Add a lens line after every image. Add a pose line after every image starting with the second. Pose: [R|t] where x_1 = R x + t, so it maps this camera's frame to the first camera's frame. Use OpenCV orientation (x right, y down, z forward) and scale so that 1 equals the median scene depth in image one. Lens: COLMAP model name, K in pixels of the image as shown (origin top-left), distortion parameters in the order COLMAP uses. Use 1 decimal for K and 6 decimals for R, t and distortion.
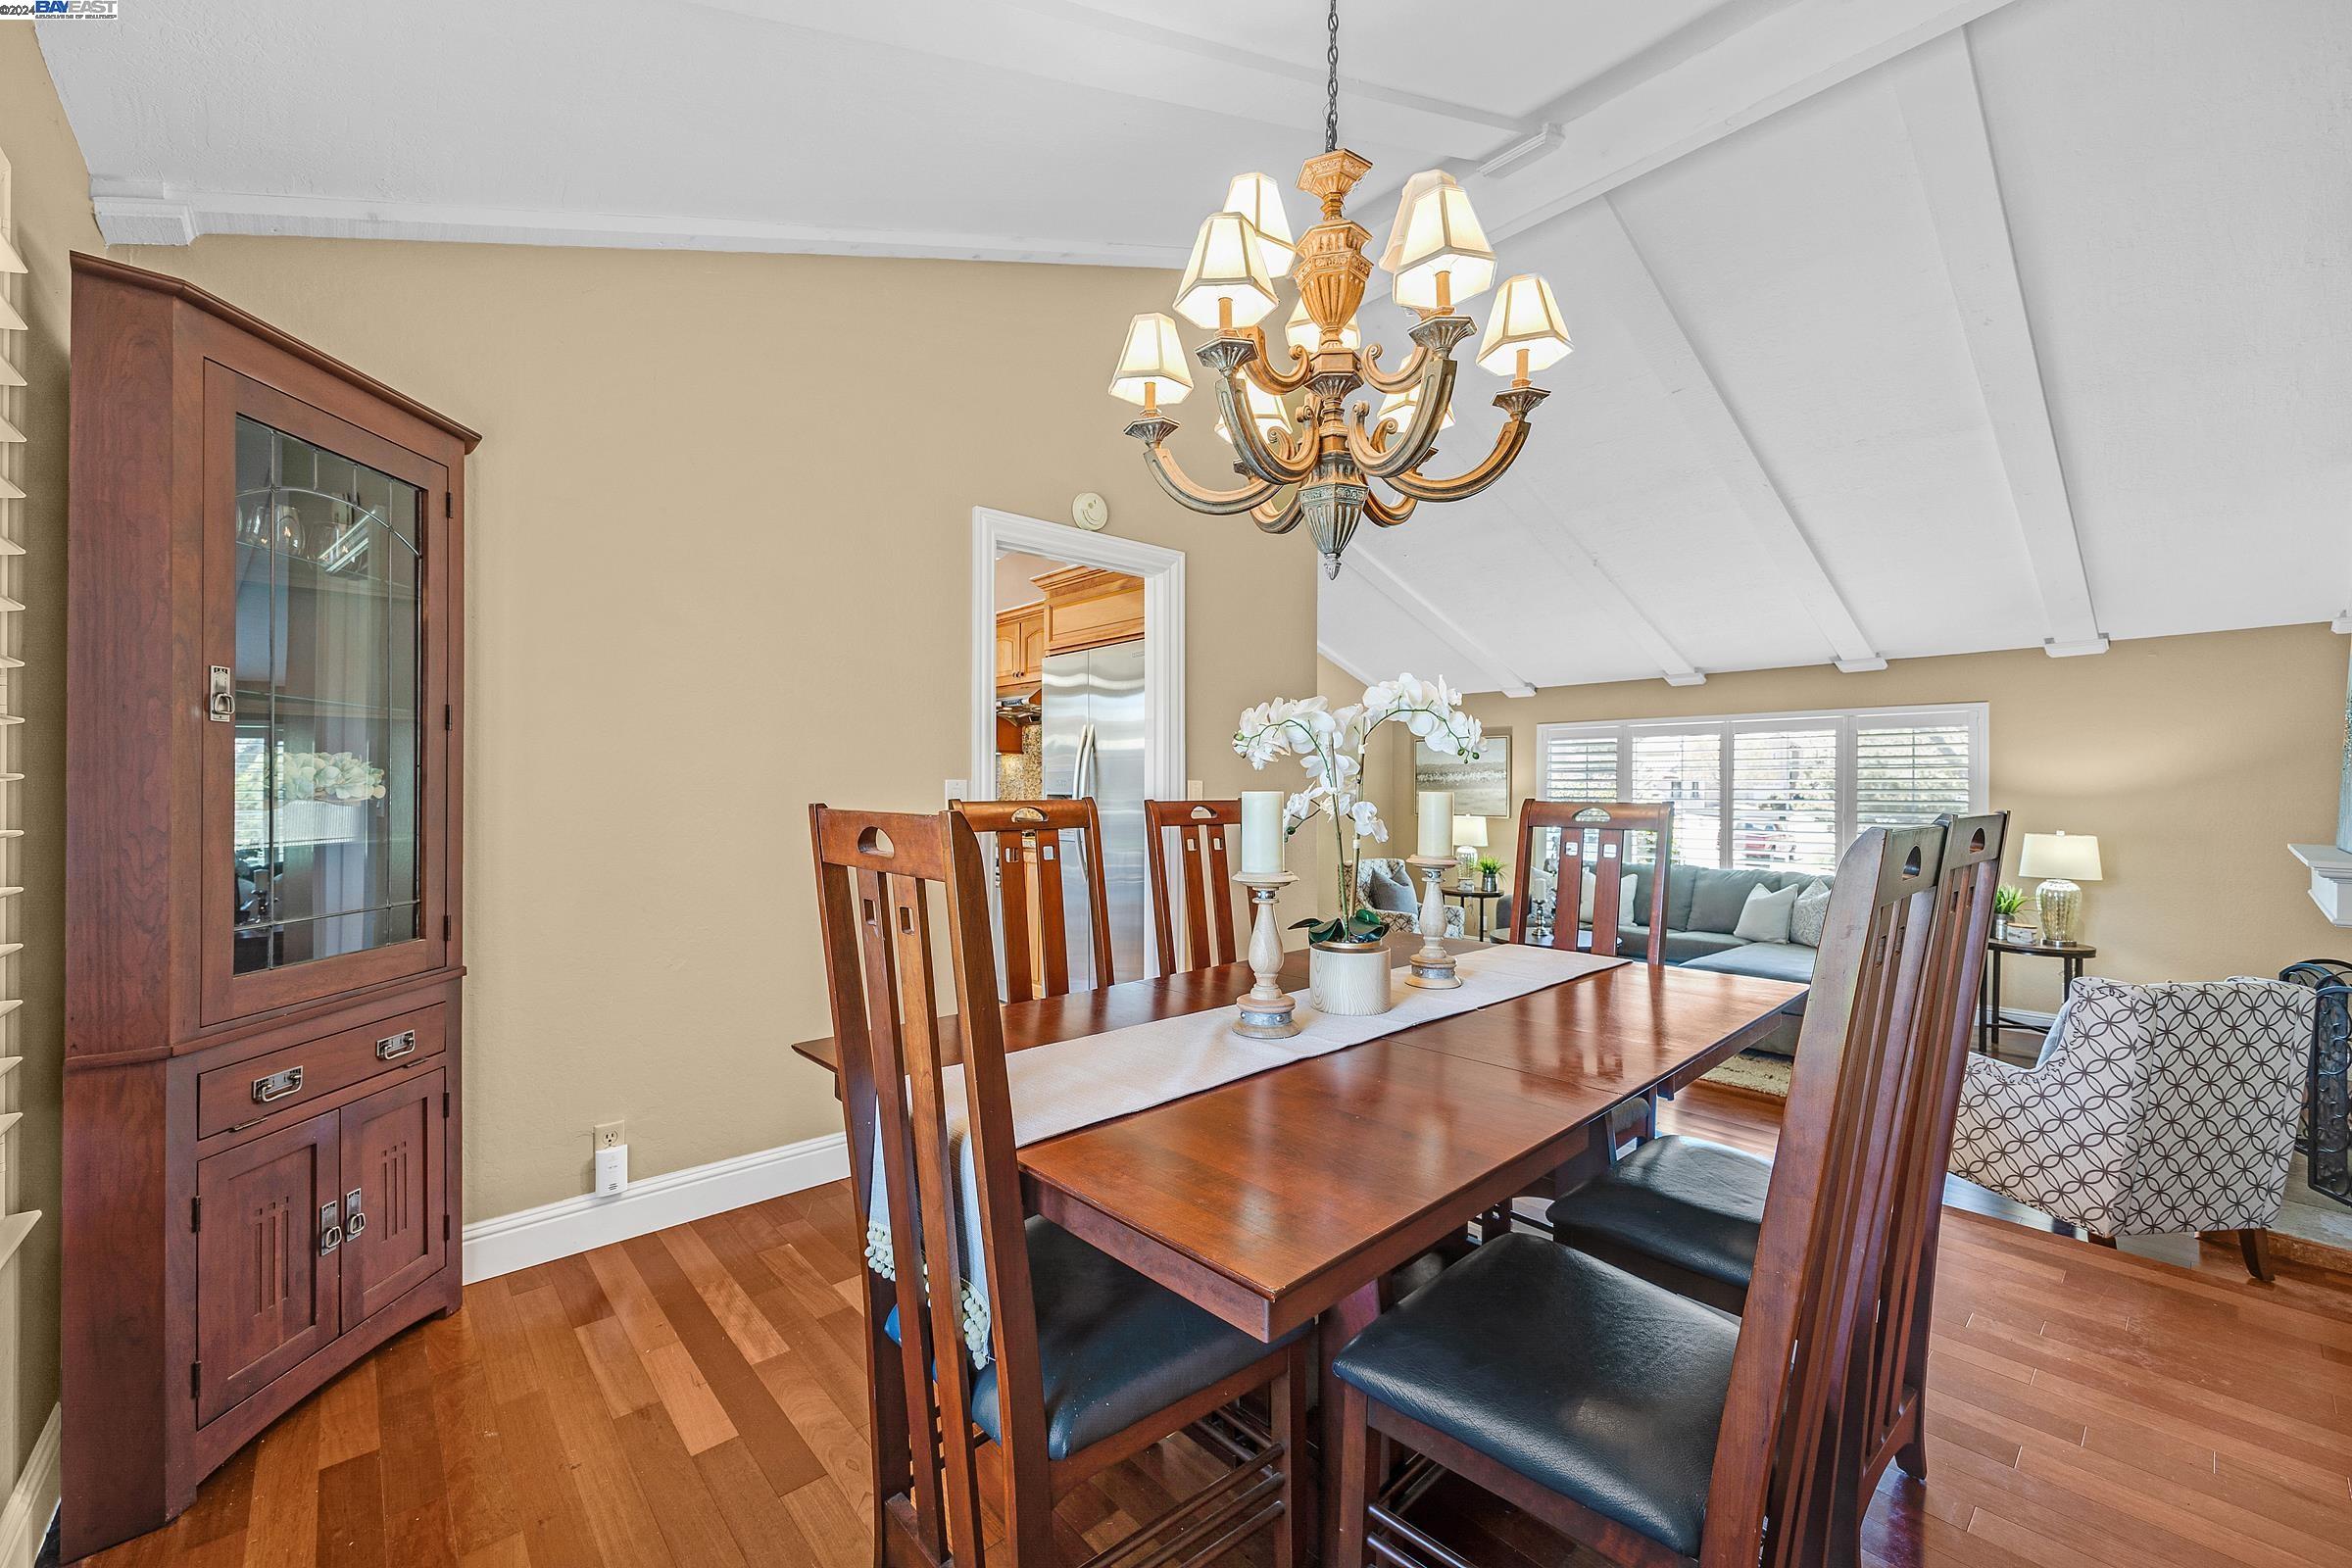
lens RADIAL K [[937.6, 0, 1176.0], [0, 937.6, 784.0], [0, 0, 1]] dist [-0.003381, 0.000127]
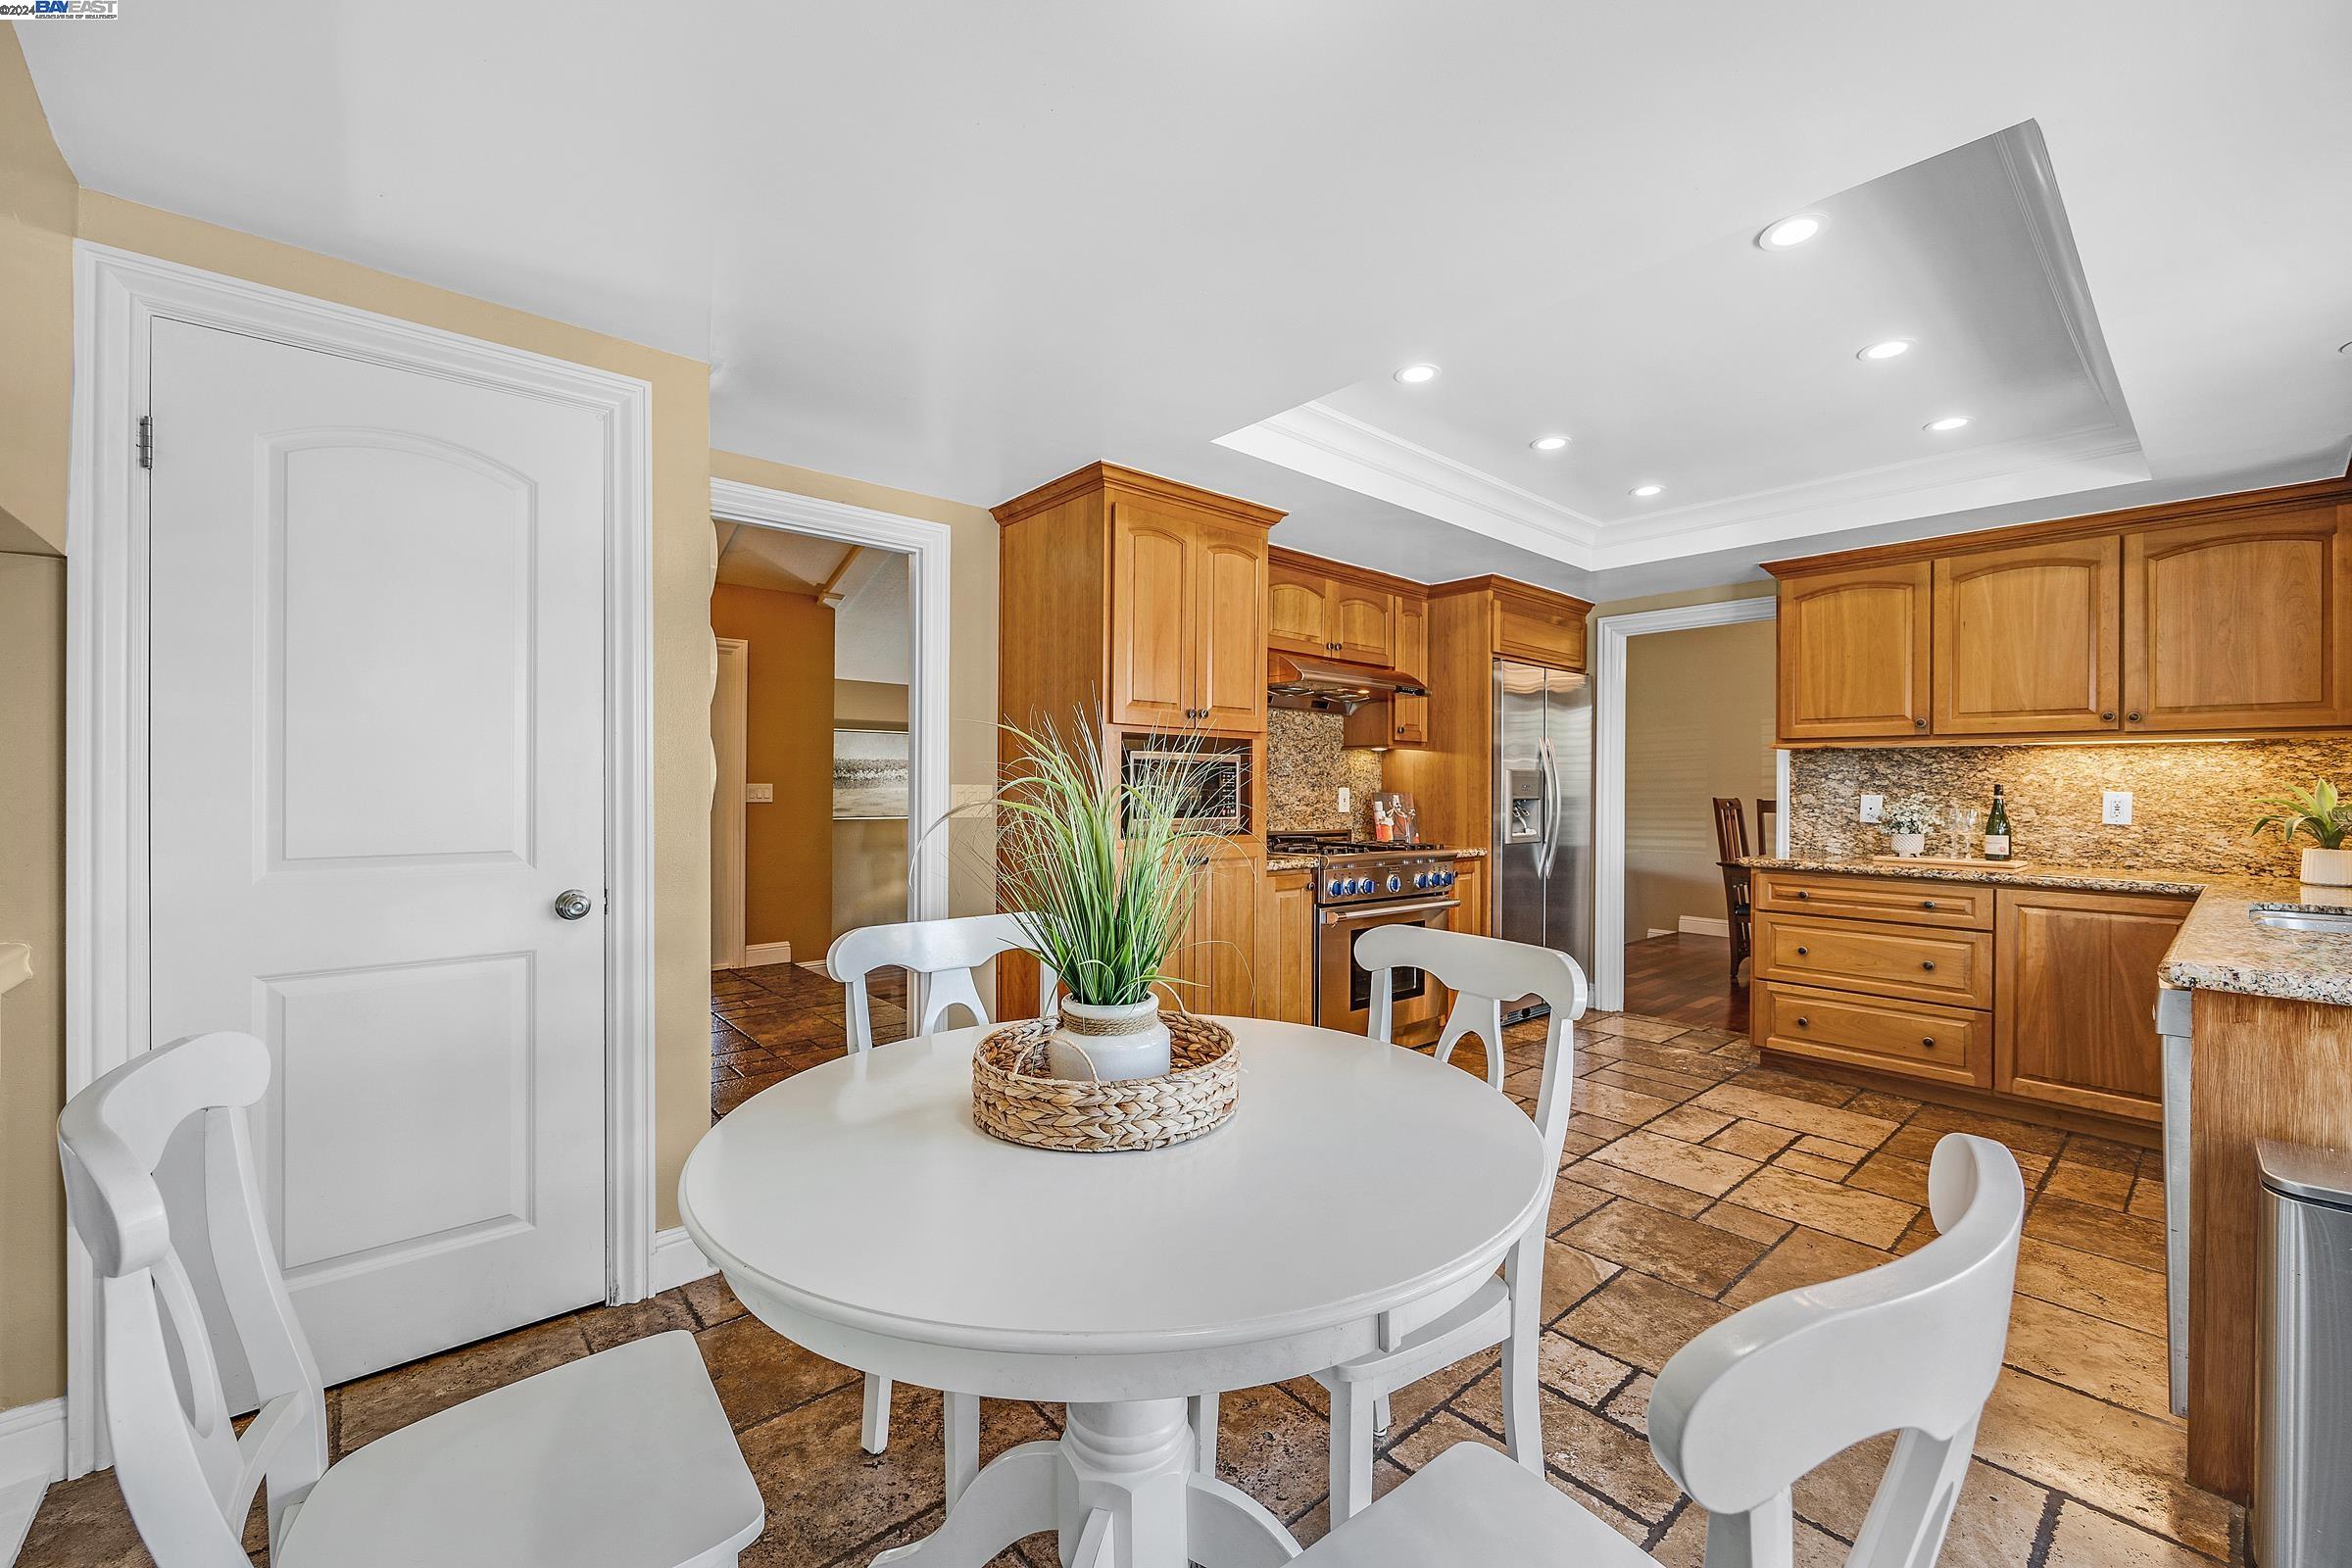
lens RADIAL K [[934.9, 0, 1175.2], [0, 934.9, 782.5], [0, 0, 1]] dist [-0.003338, 0.000017]
pose [[0.004423, 0.006162, 0.999971, -0.719309], [-0.008736, 0.999943, -0.006123, 0.004474], [-0.999952, -0.008708, 0.004476, 0.860824]]
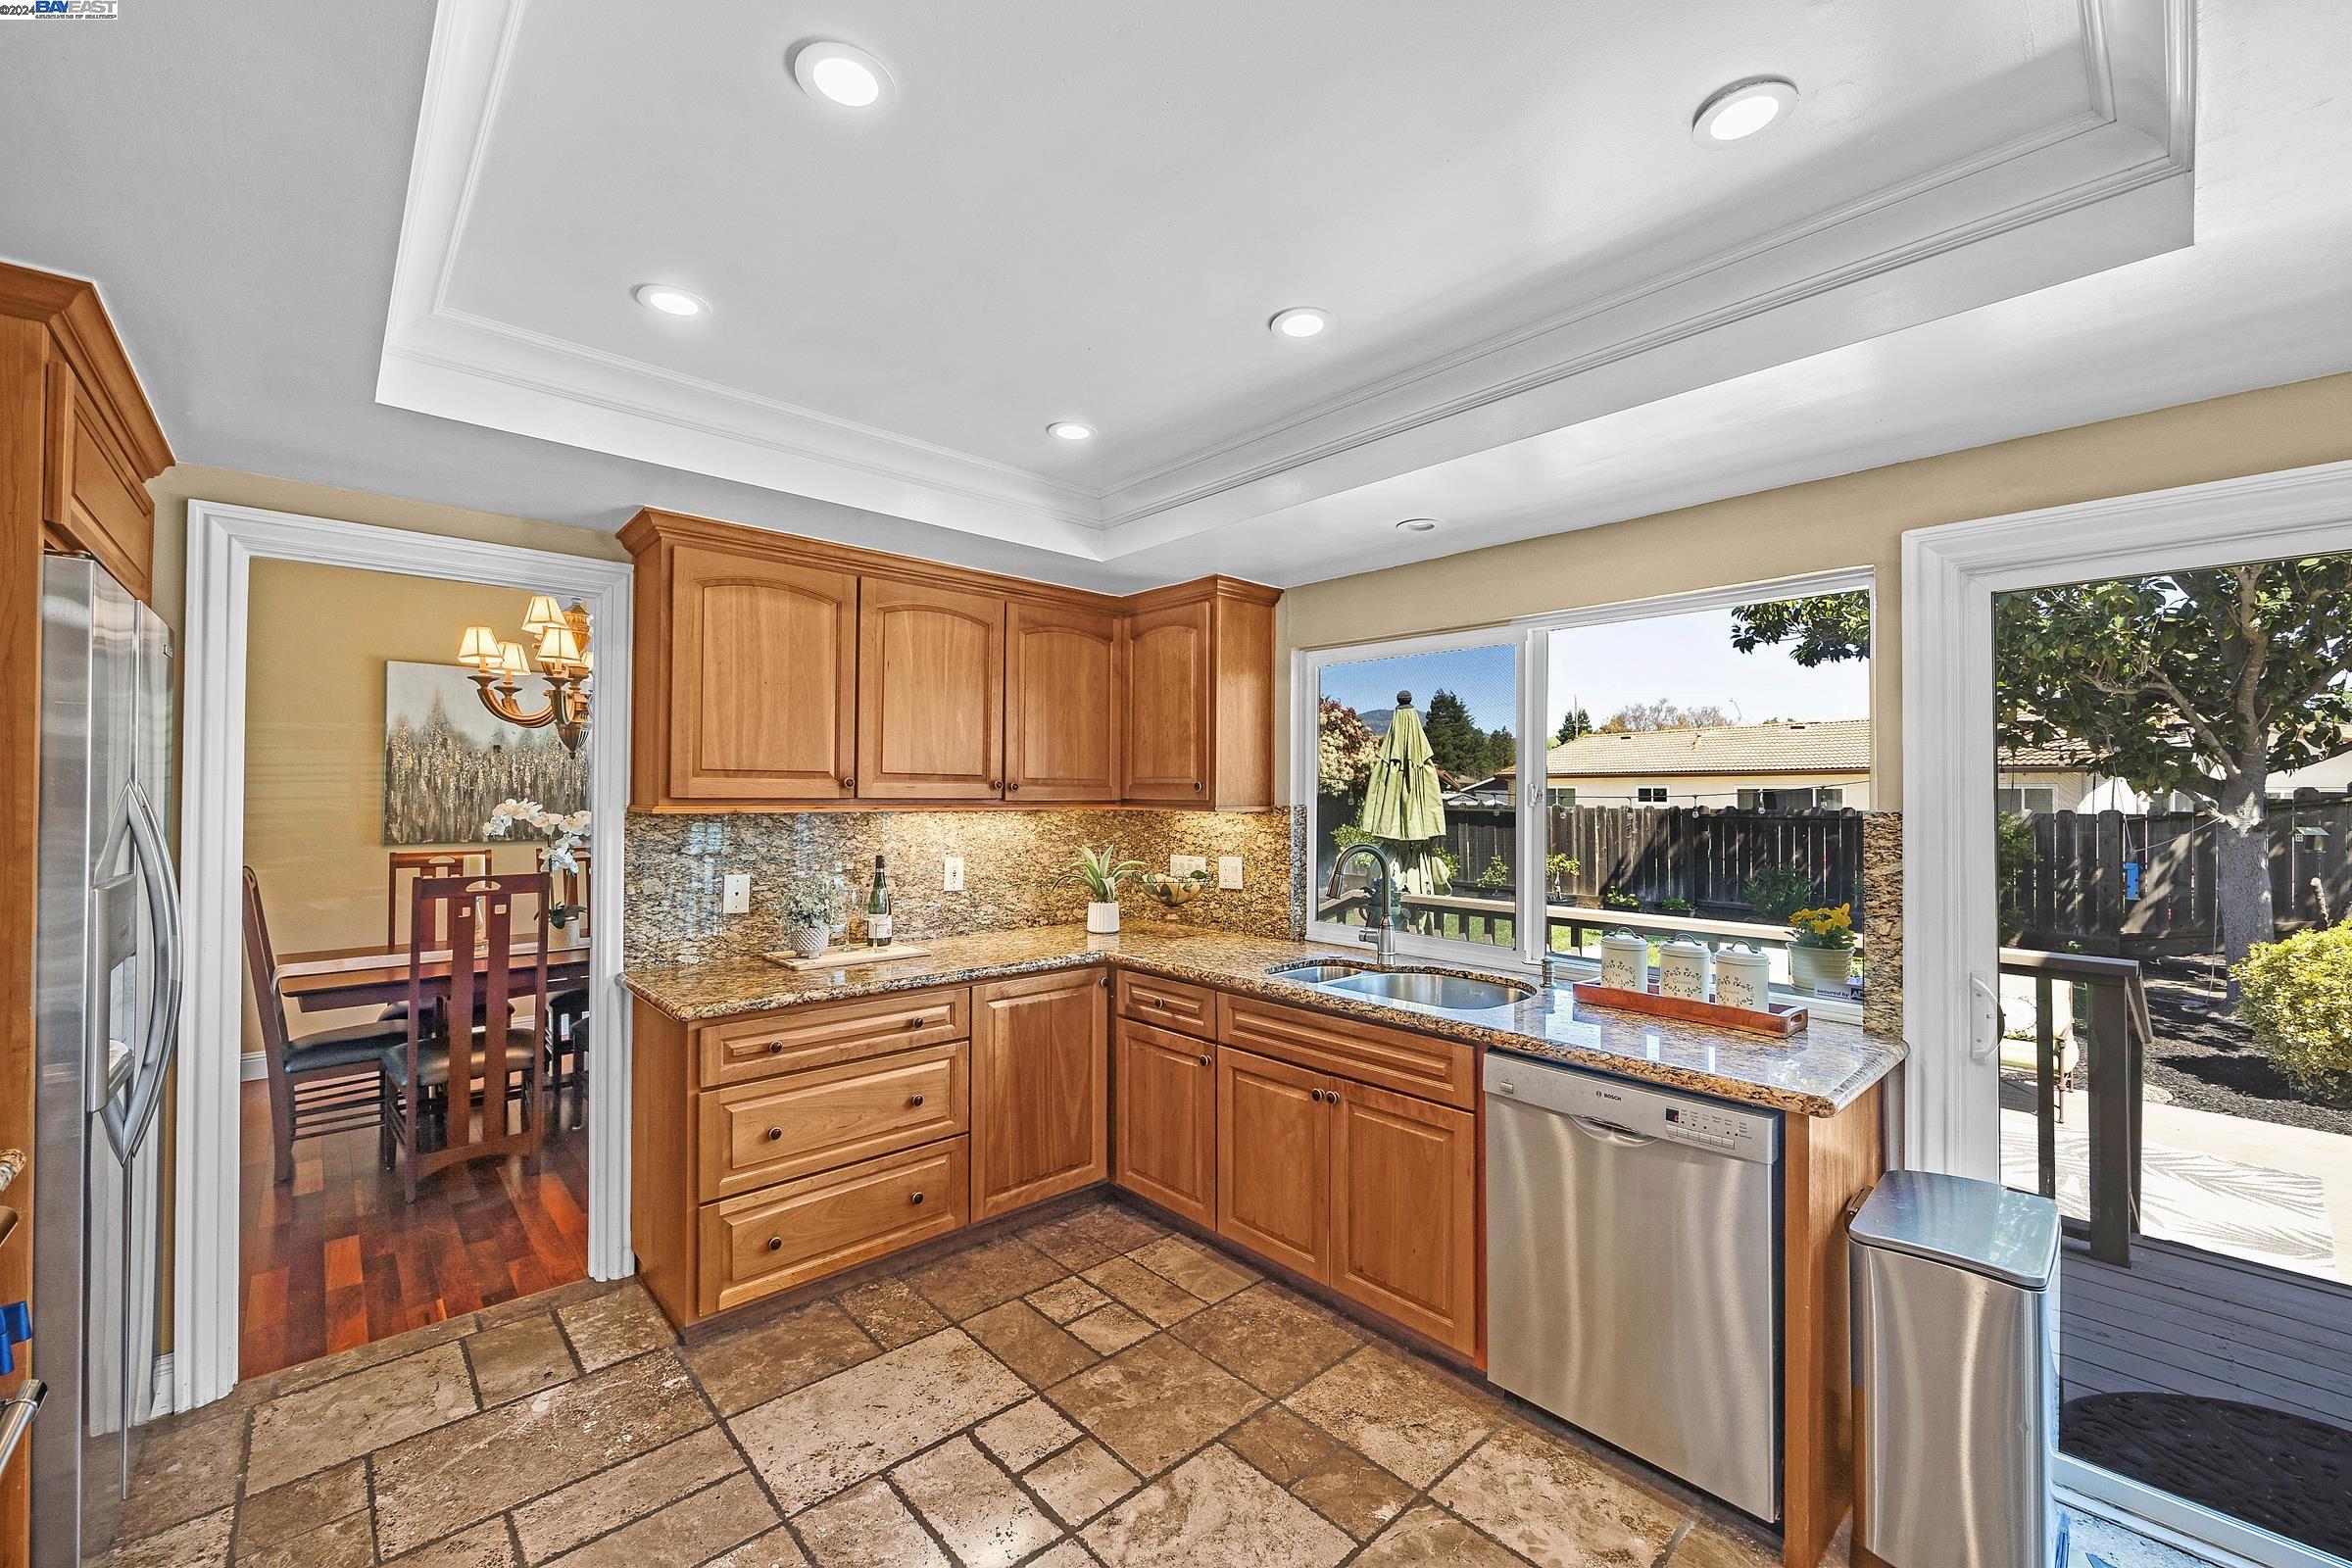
lens RADIAL K [[937.6, 0, 1176.0], [0, 937.6, 784.0], [0, 0, 1]] dist [-0.003381, 0.000127]
pose [[-0.999681, -0.003521, -0.025027, -0.323909], [-0.003288, 0.999951, -0.009368, -0.032342], [0.025059, -0.009283, -0.999643, 0.855387]]
